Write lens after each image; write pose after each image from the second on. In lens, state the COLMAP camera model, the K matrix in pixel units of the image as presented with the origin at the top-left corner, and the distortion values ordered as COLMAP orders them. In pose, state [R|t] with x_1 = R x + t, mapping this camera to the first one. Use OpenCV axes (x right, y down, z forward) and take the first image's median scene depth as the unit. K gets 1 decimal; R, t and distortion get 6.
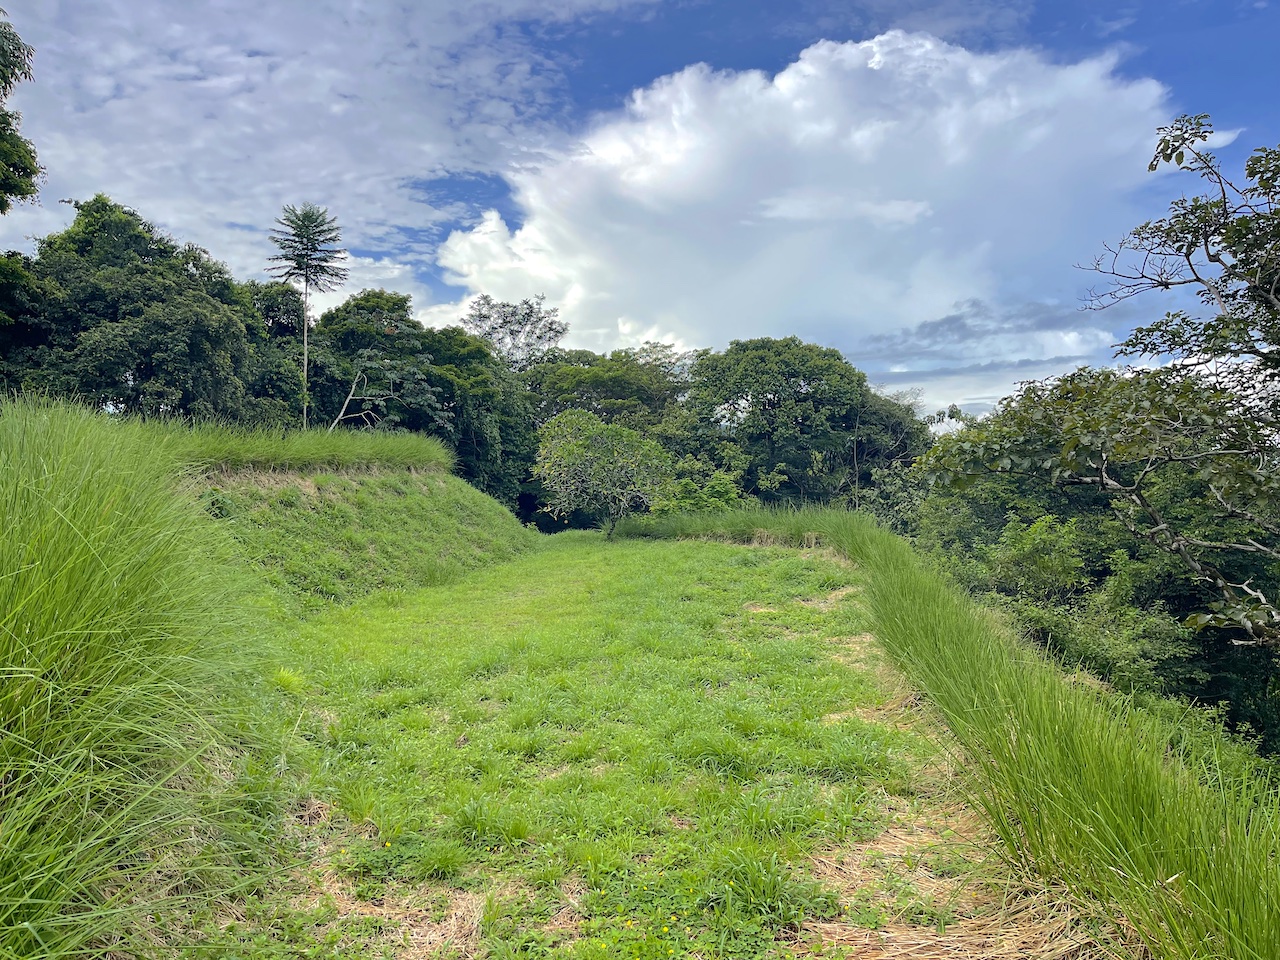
lens RADIAL K [[955.2, 0, 644.9], [0, 955.2, 481.9], [0, 0, 1]] dist [0.054084, -0.007287]
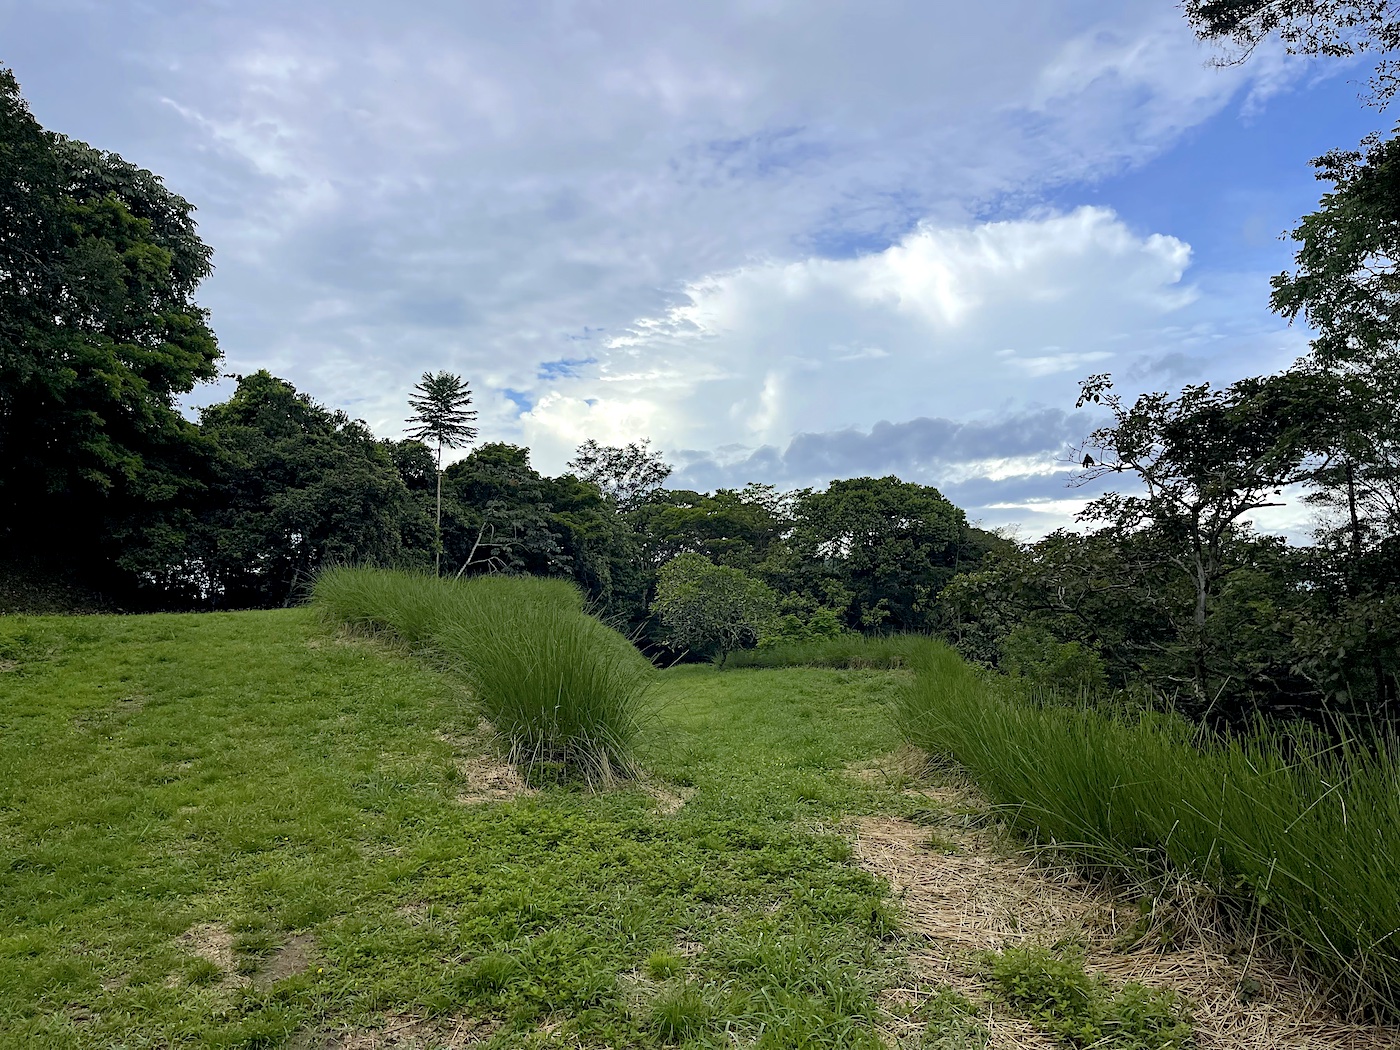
lens RADIAL K [[1044.7, 0, 705.4], [0, 1044.7, 527.1], [0, 0, 1]] dist [0.054084, -0.007287]
pose [[0.999066, -0.019306, -0.038645, -0.003890], [0.015716, 0.995714, -0.091139, 0.003710], [0.040239, 0.090446, 0.995088, -0.146253]]
